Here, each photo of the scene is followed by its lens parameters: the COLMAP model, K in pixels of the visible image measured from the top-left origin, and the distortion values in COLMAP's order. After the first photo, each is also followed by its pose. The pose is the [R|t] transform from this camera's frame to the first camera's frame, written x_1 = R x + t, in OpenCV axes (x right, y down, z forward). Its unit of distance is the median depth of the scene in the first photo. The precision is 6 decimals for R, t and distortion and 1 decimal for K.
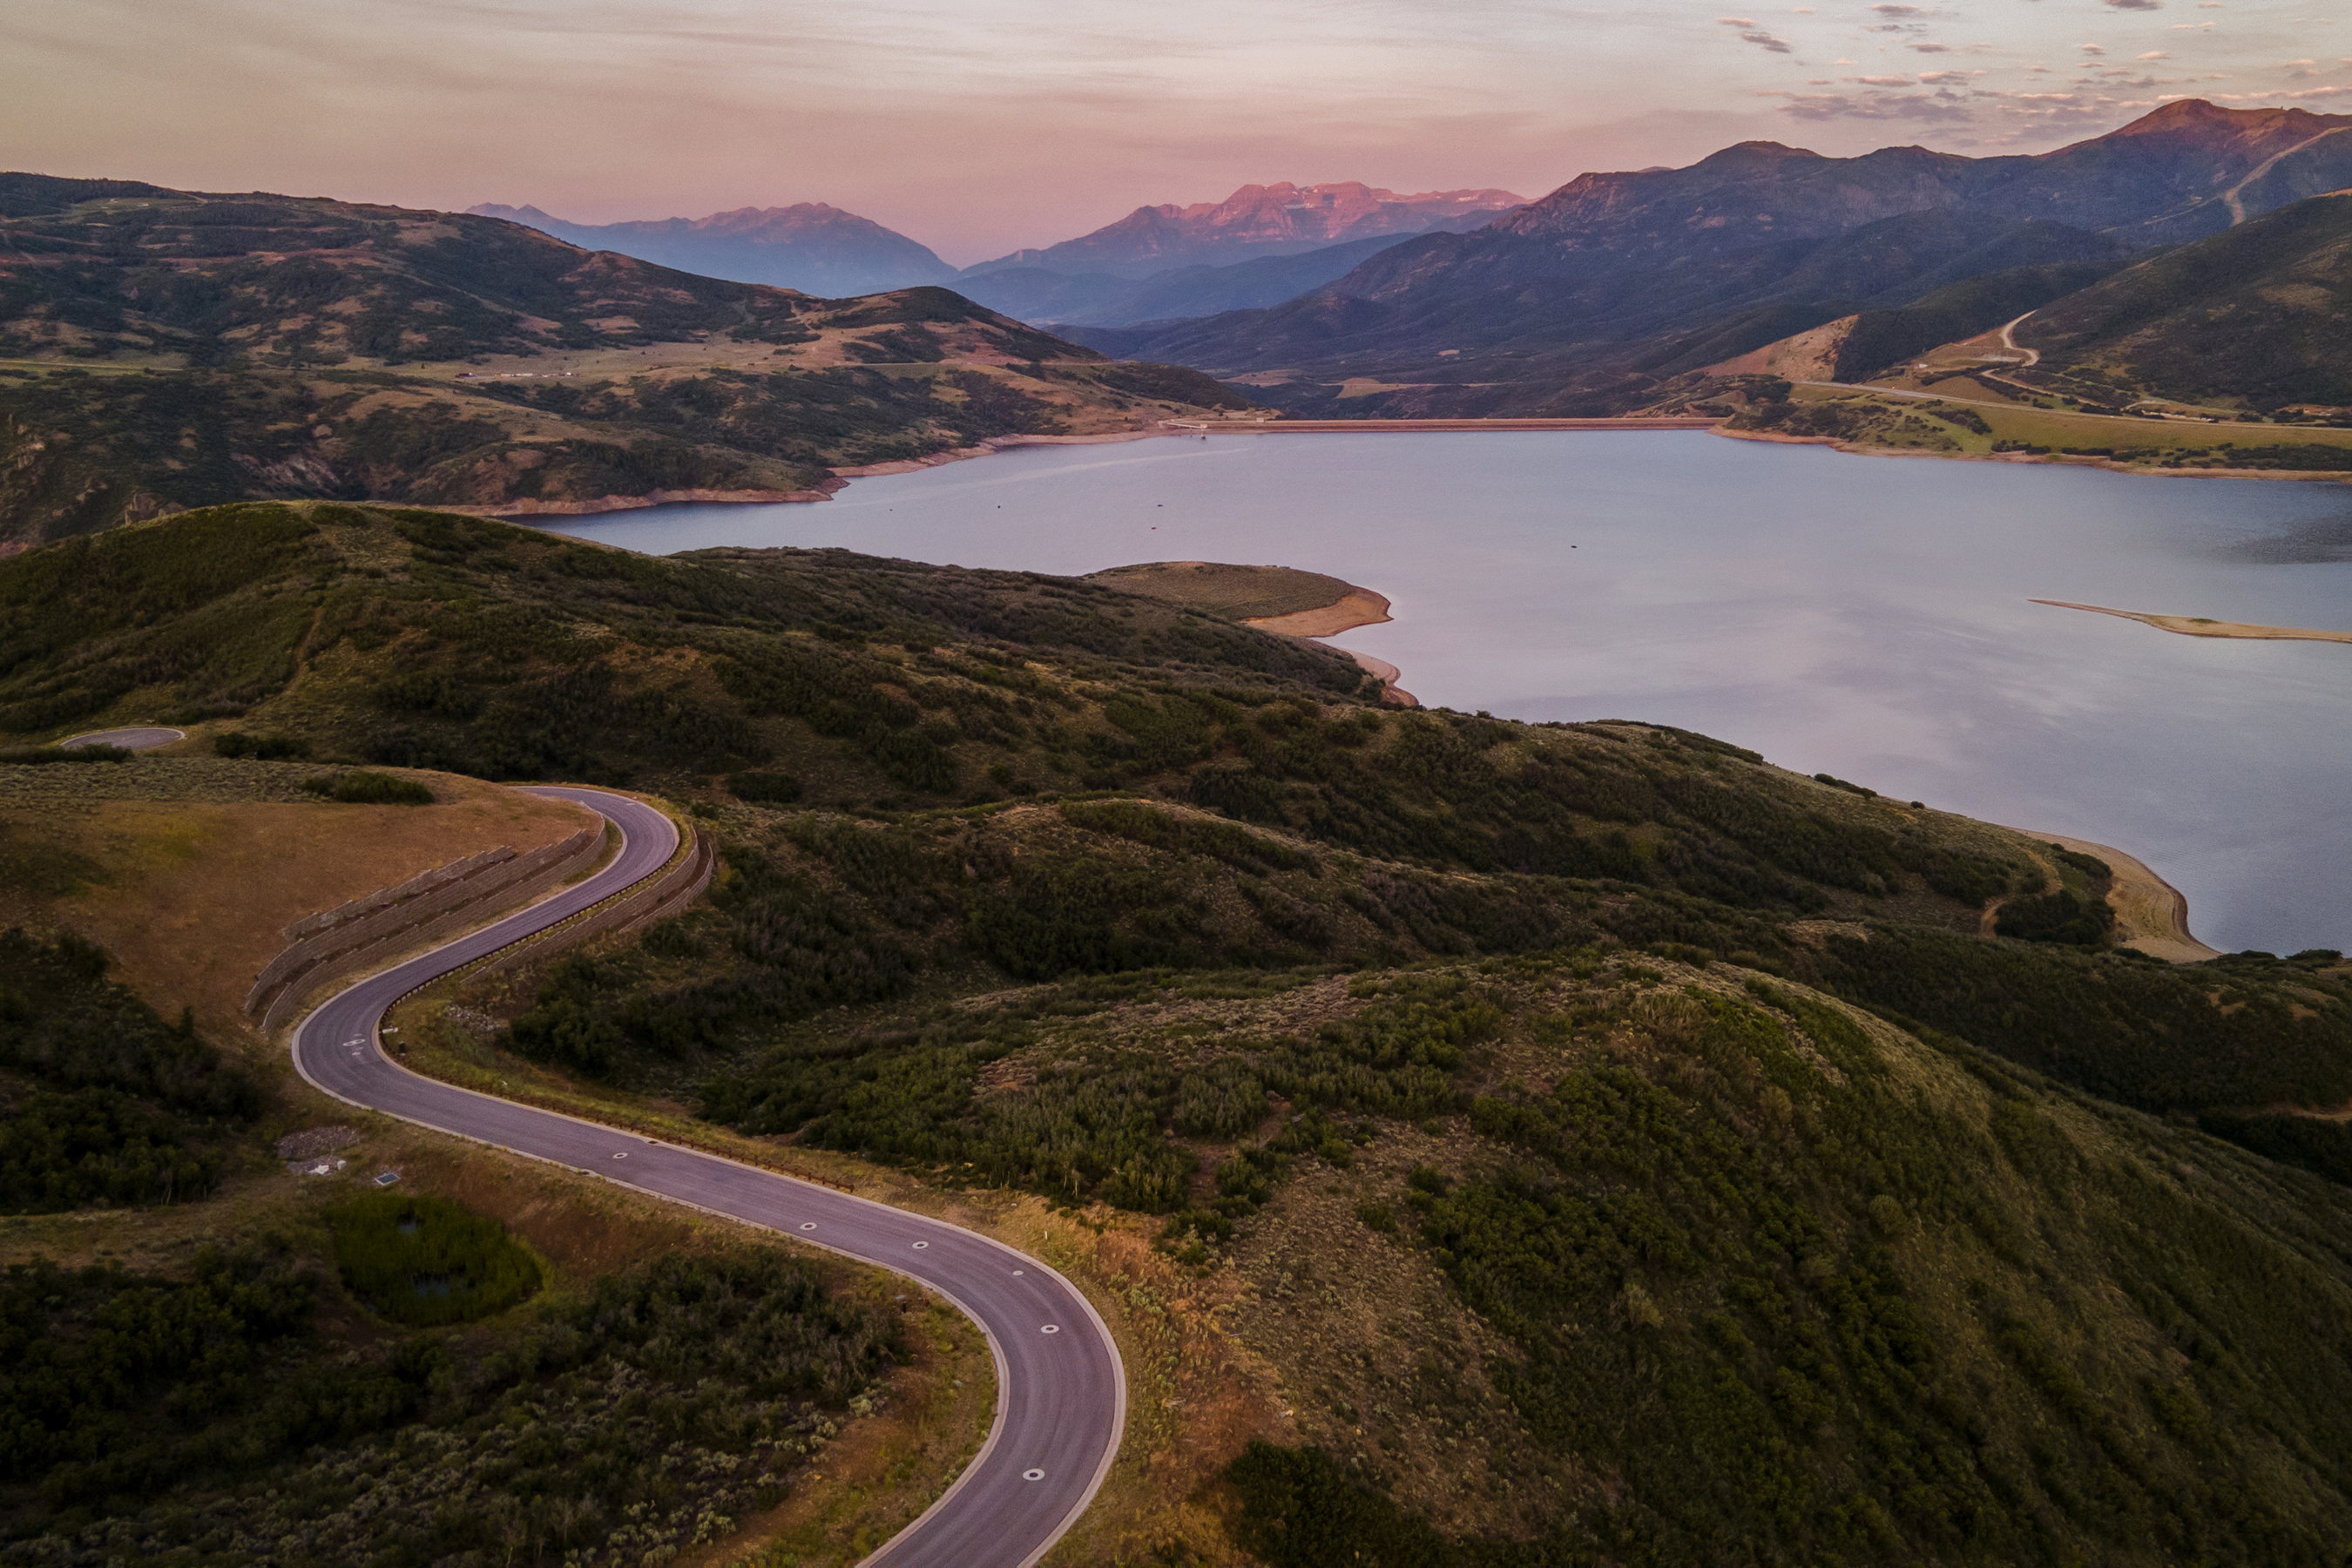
lens RADIAL K [[2129.7, 0, 1234.7], [0, 2129.7, 717.9], [0, 0, 1]] dist [-0.009319, 0.091776]
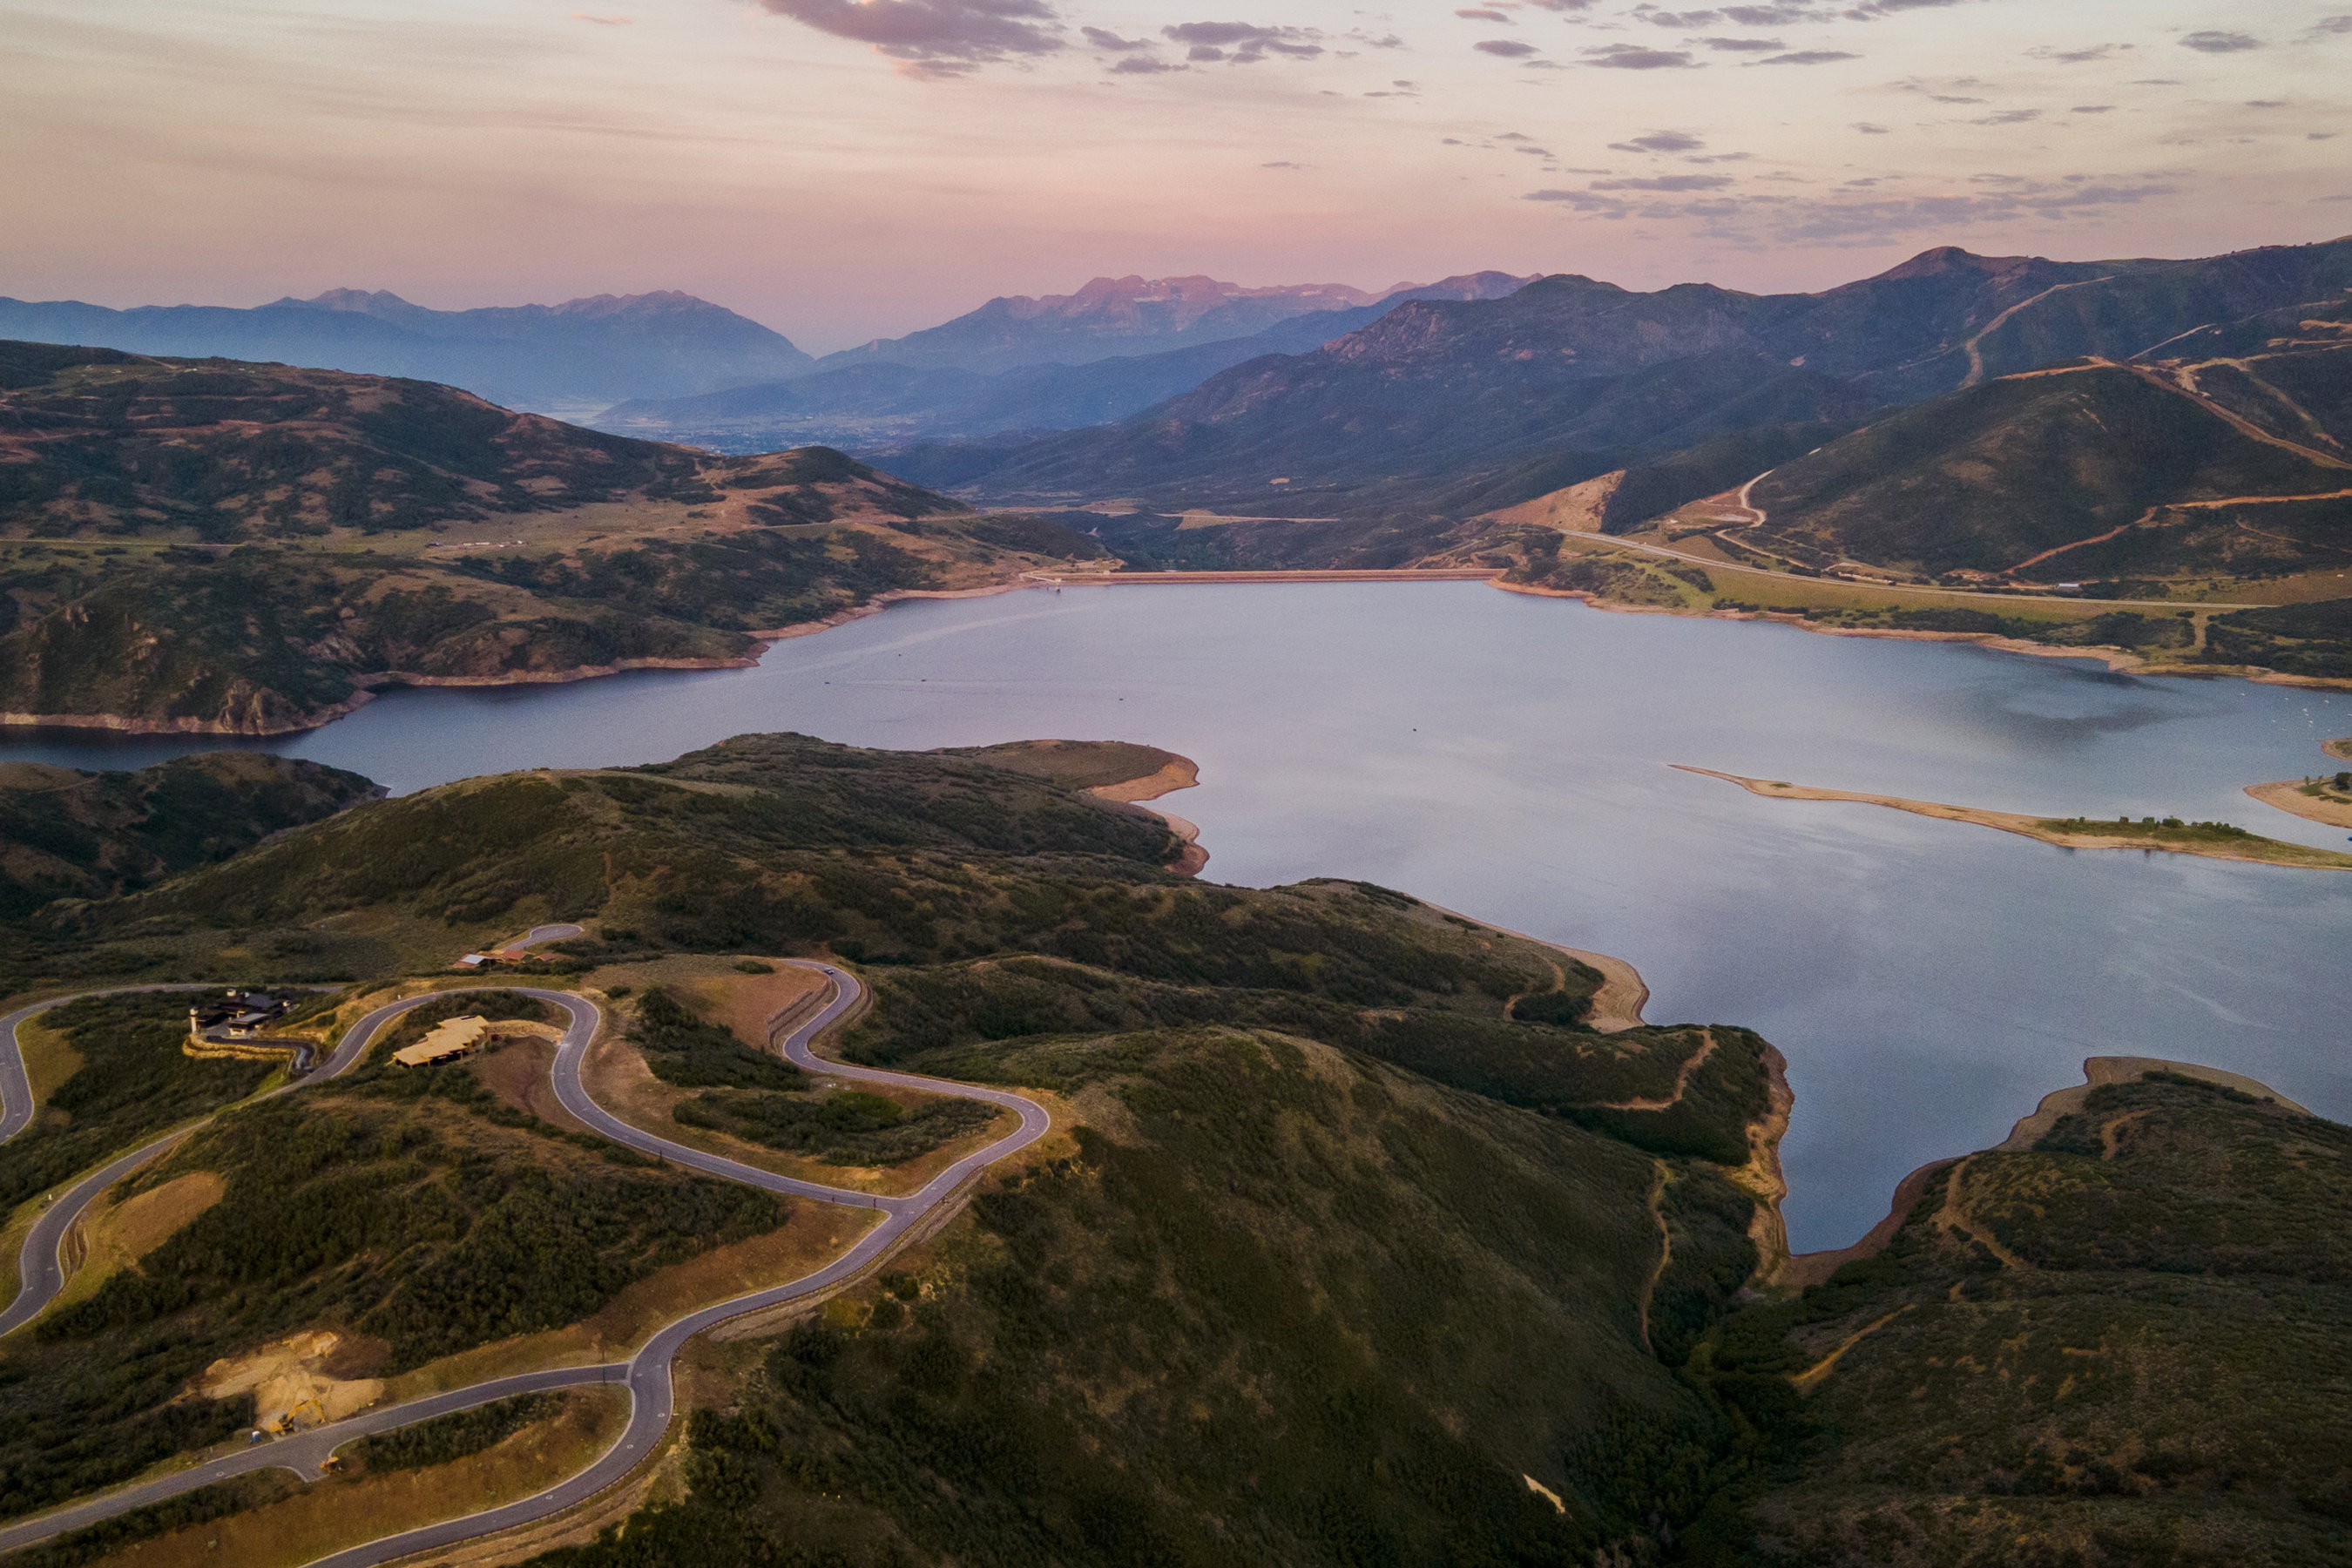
lens RADIAL K [[2142.0, 0, 1078.8], [0, 2142.0, 662.1], [0, 0, 1]] dist [0.013006, 0.008890]
pose [[0.999953, -0.008417, -0.004739, 0.002265], [0.008106, 0.998032, -0.062188, -0.020778], [0.005253, 0.062147, 0.998053, -0.198253]]
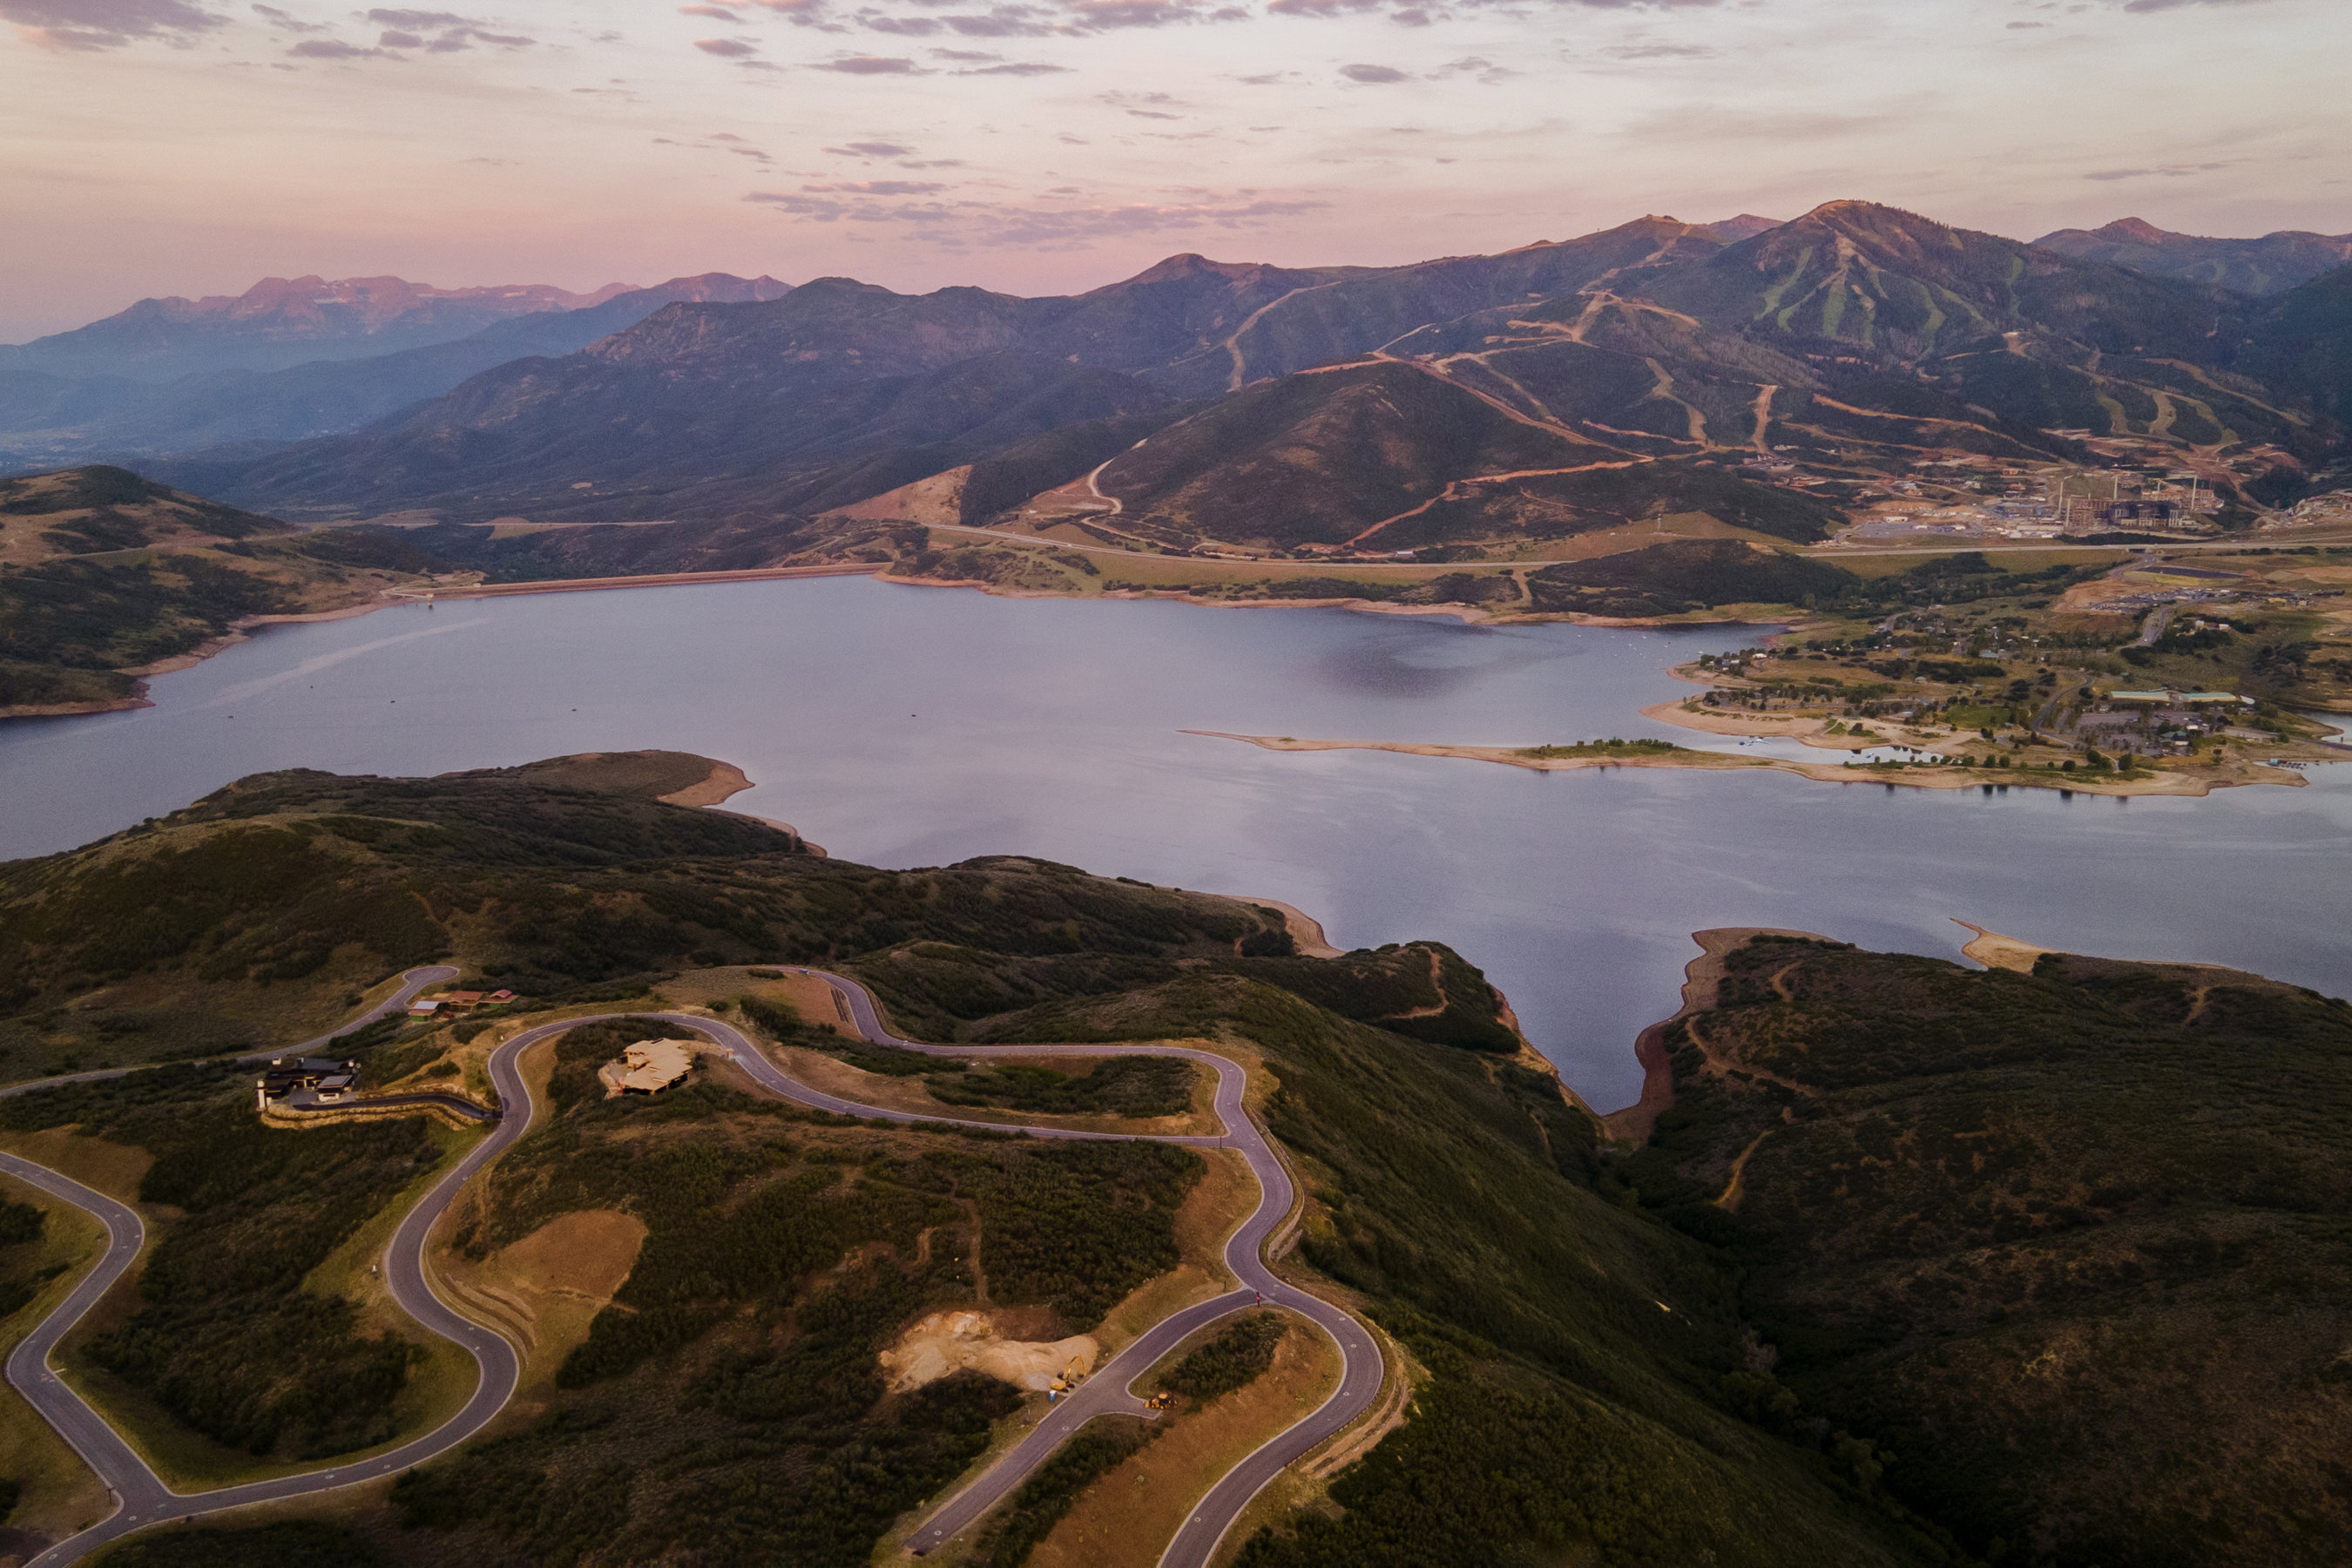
lens RADIAL K [[2132.7, 0, 1126.6], [0, 2132.7, 713.8], [0, 0, 1]] dist [0.035034, -0.022627]
pose [[0.925342, -0.082187, 0.370118, -0.110131], [0.096030, 0.995195, -0.019099, -0.022444], [-0.366770, 0.053216, 0.928788, -0.192584]]
